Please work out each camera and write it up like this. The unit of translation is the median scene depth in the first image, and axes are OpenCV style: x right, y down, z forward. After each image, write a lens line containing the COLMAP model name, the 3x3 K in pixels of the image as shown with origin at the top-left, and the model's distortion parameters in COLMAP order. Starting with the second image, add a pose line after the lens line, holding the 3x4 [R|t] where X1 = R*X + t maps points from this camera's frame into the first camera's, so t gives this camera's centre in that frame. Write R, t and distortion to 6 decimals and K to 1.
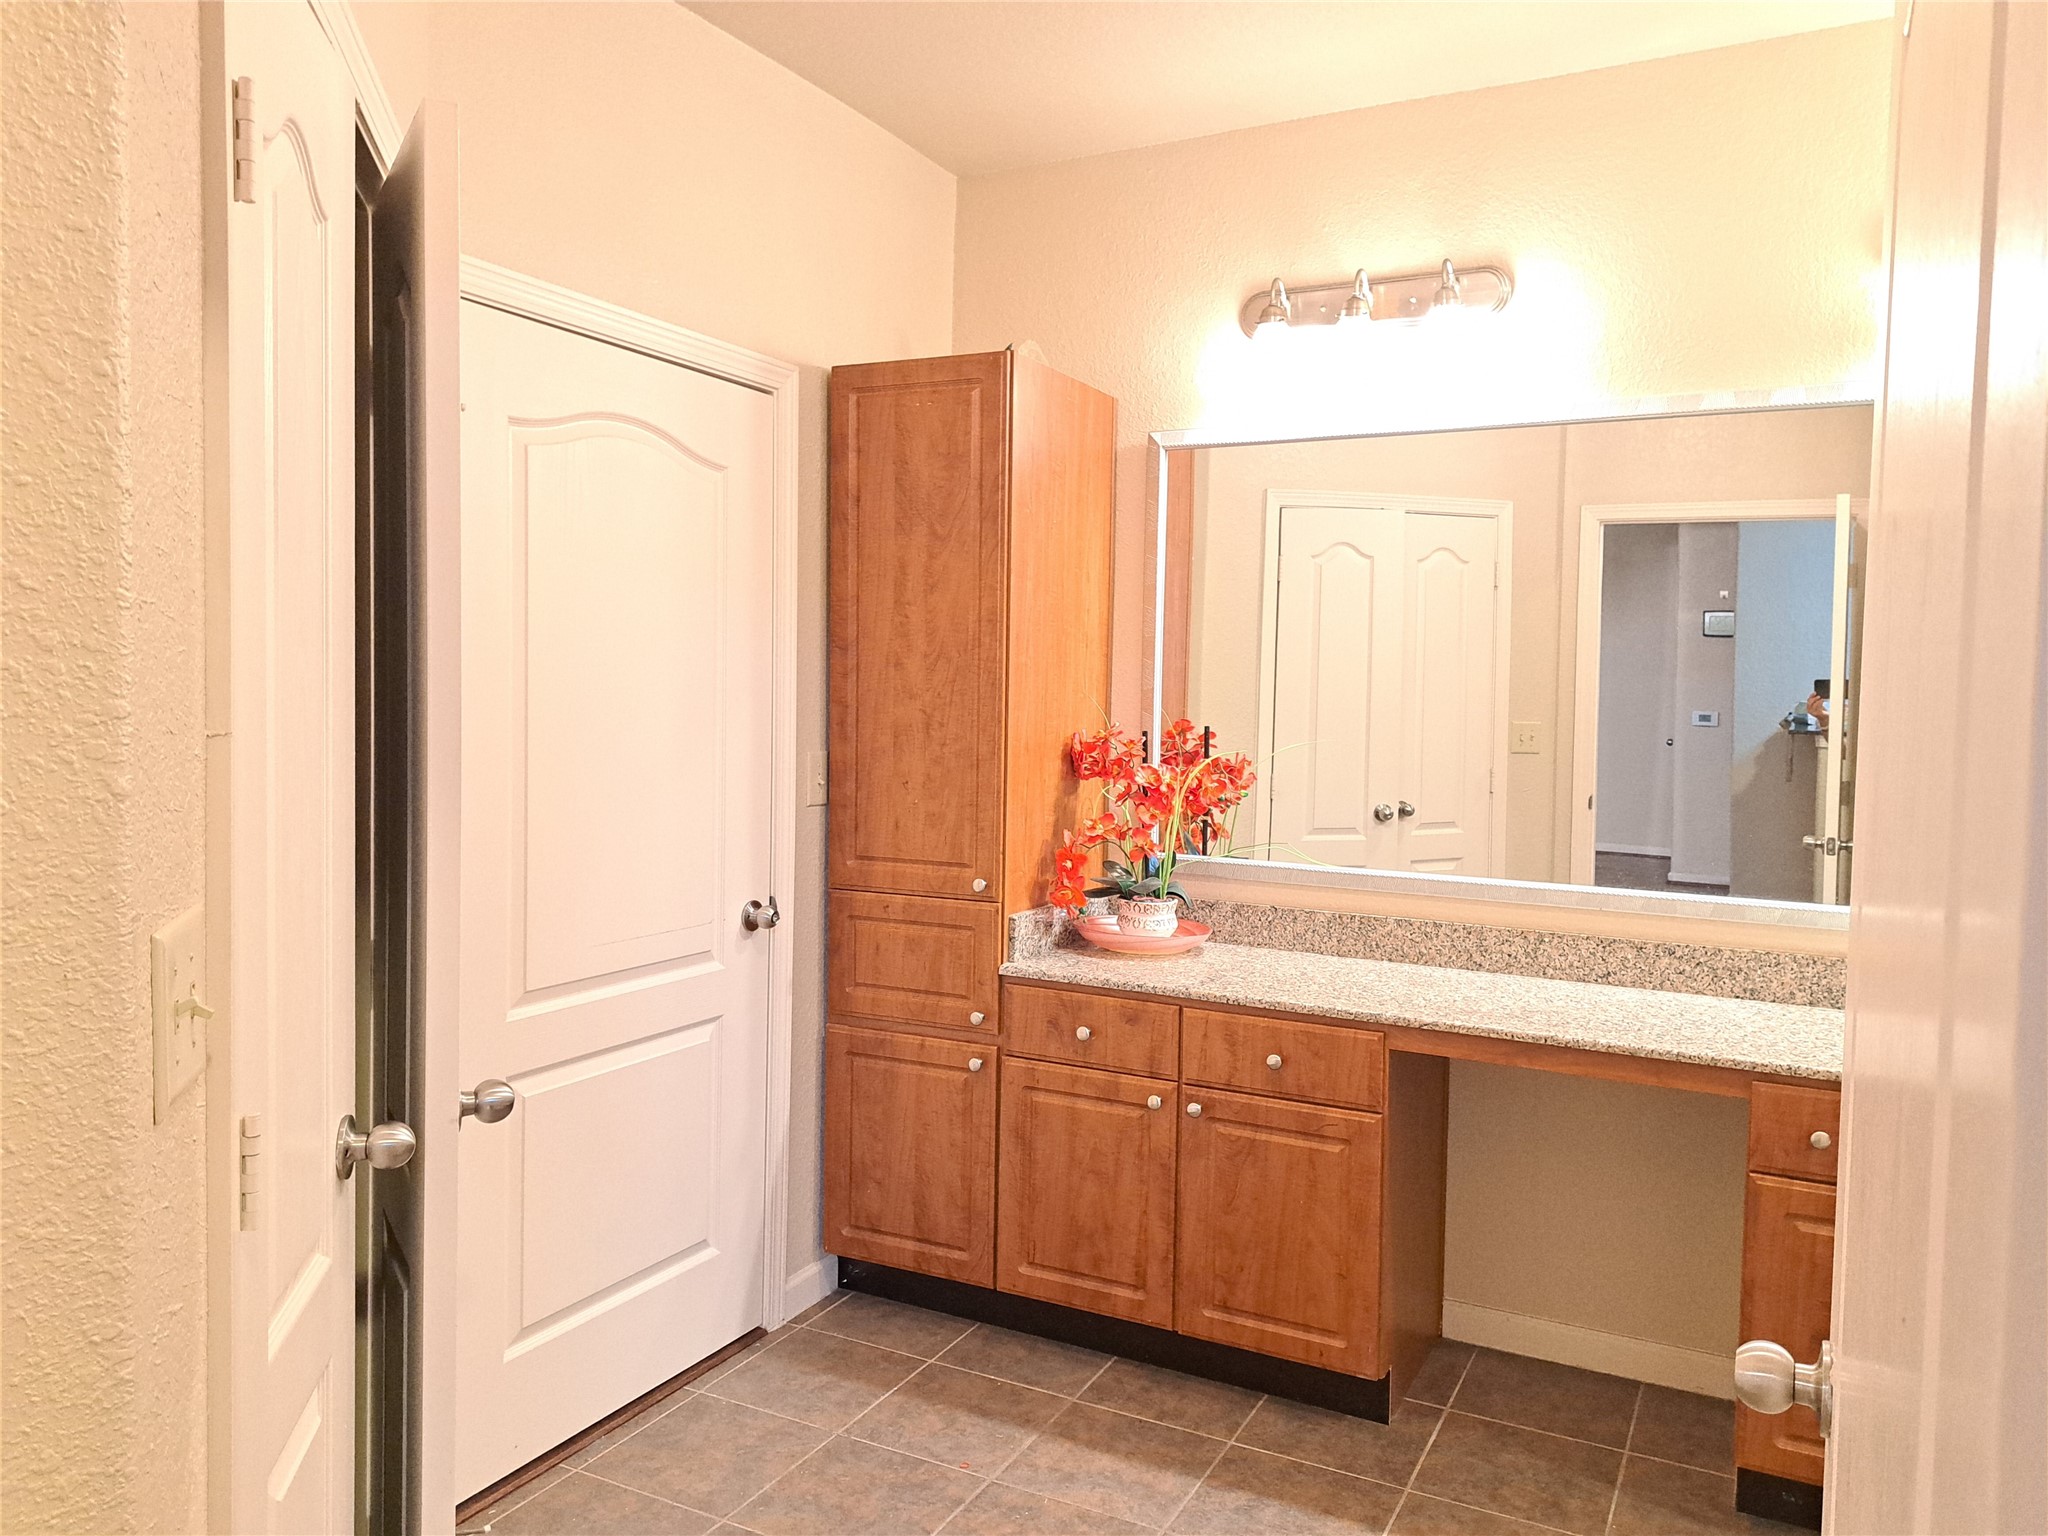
lens RADIAL K [[1455.7, 0, 1026.4], [0, 1455.7, 763.2], [0, 0, 1]] dist [0.047783, -0.036733]
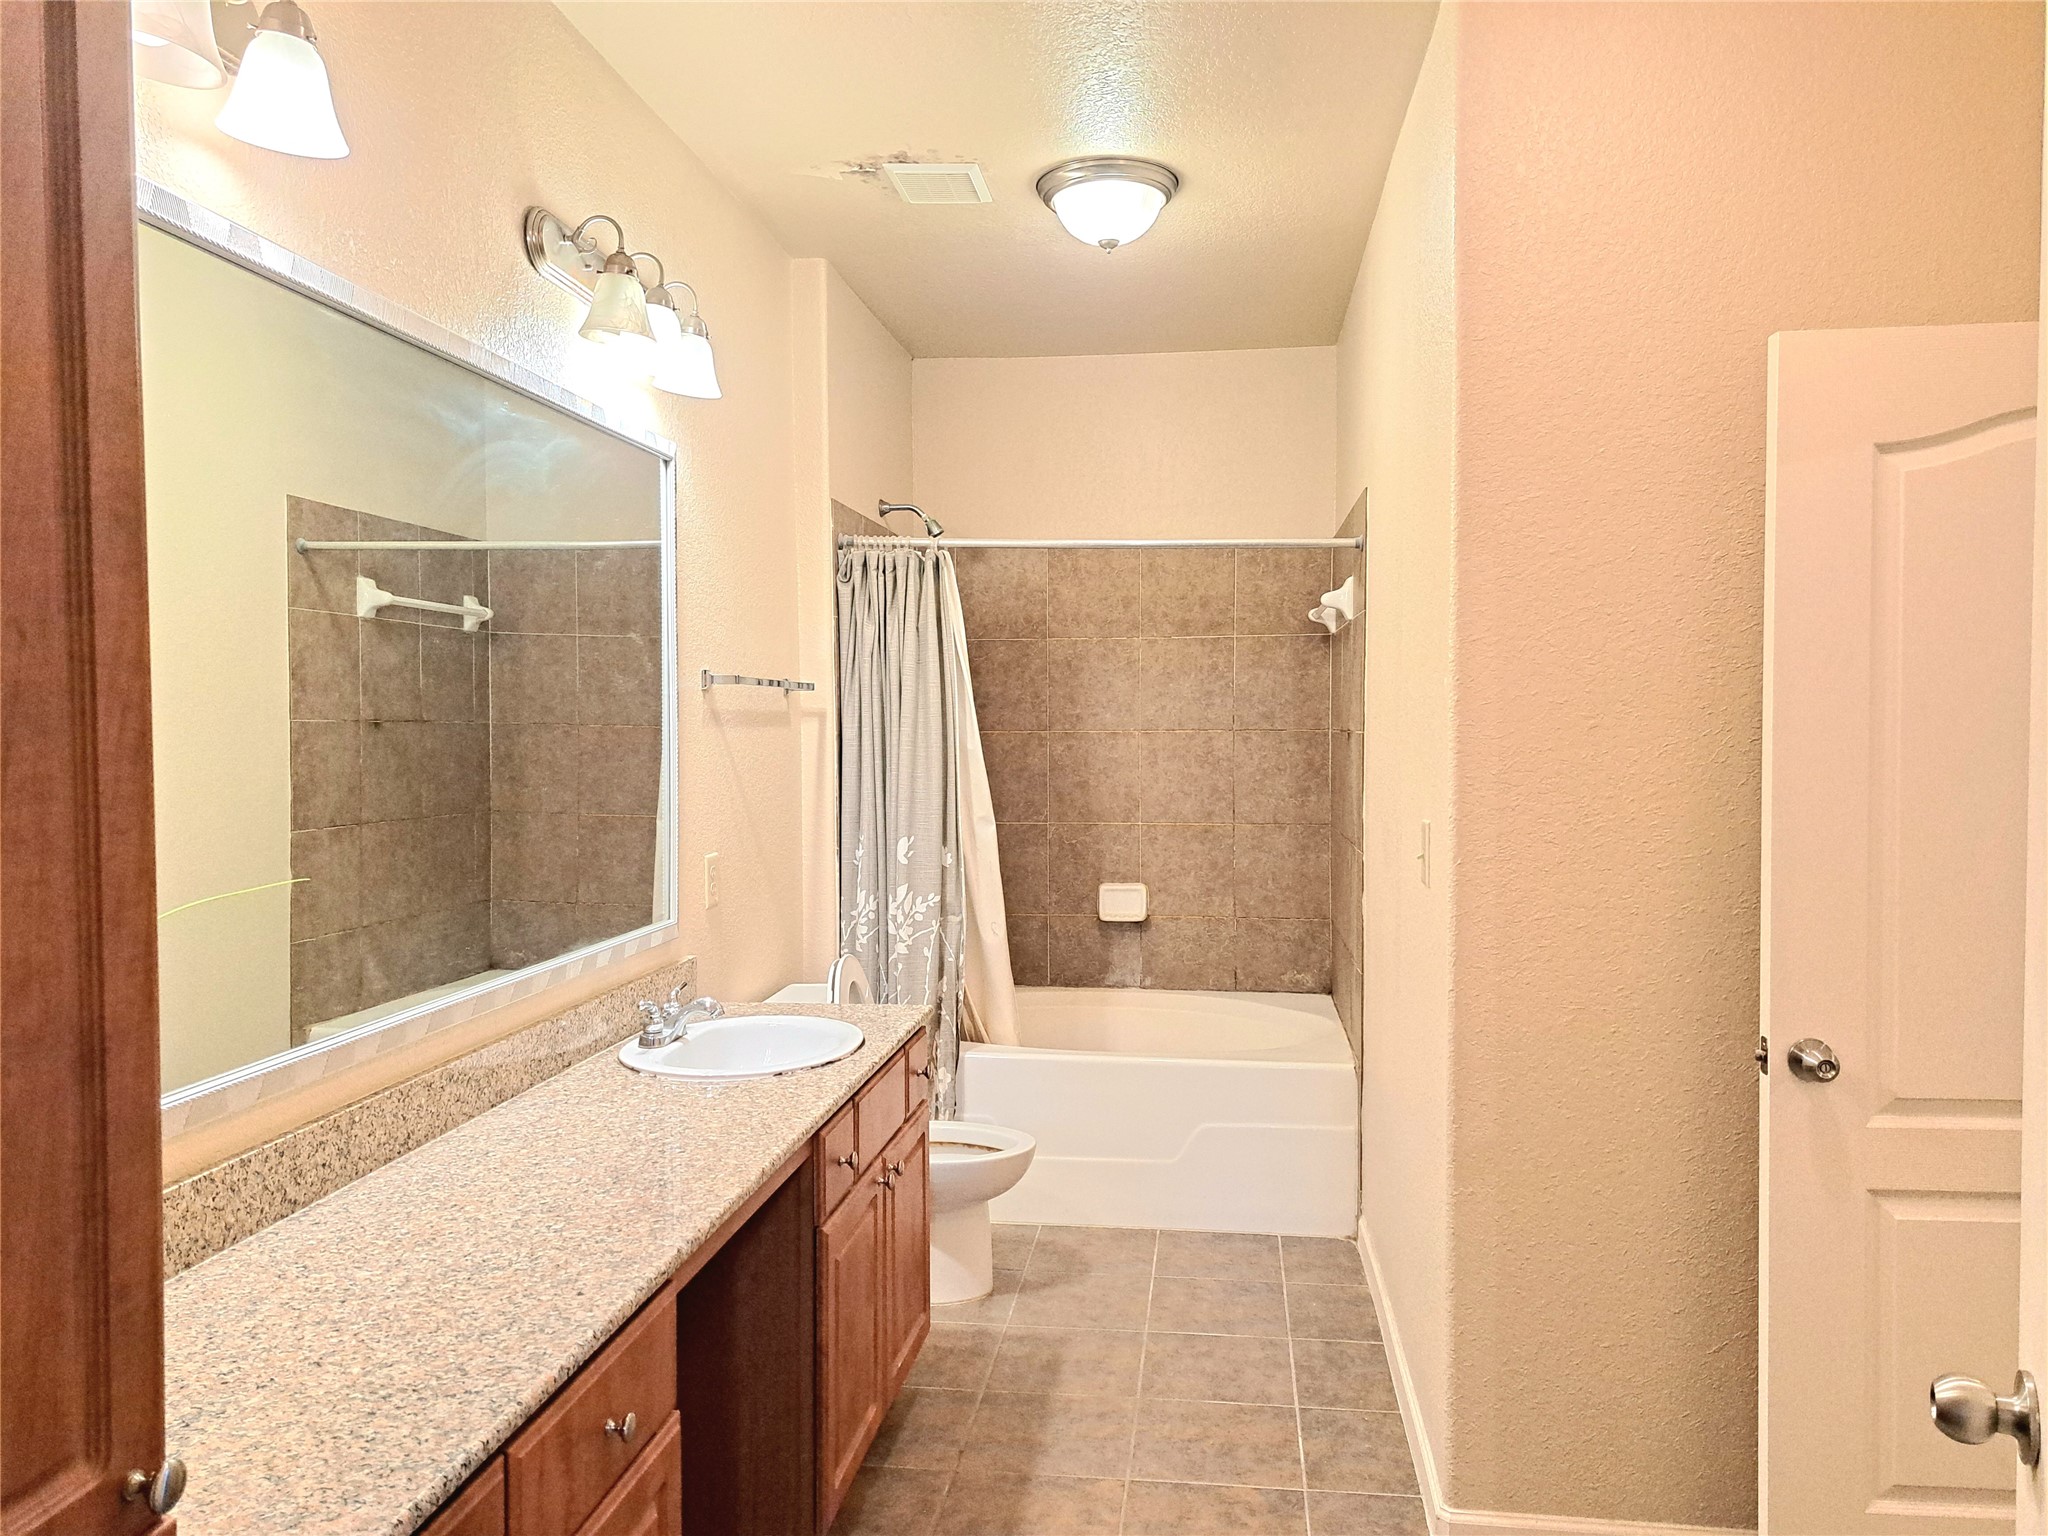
lens RADIAL K [[1455.7, 0, 1033.9], [0, 1455.7, 769.0], [0, 0, 1]] dist [0.047783, -0.036733]
pose [[-0.365109, -0.043614, 0.929943, -0.346631], [0.046100, 0.996830, 0.064851, -0.060633], [-0.929823, 0.066548, -0.361941, 0.950346]]
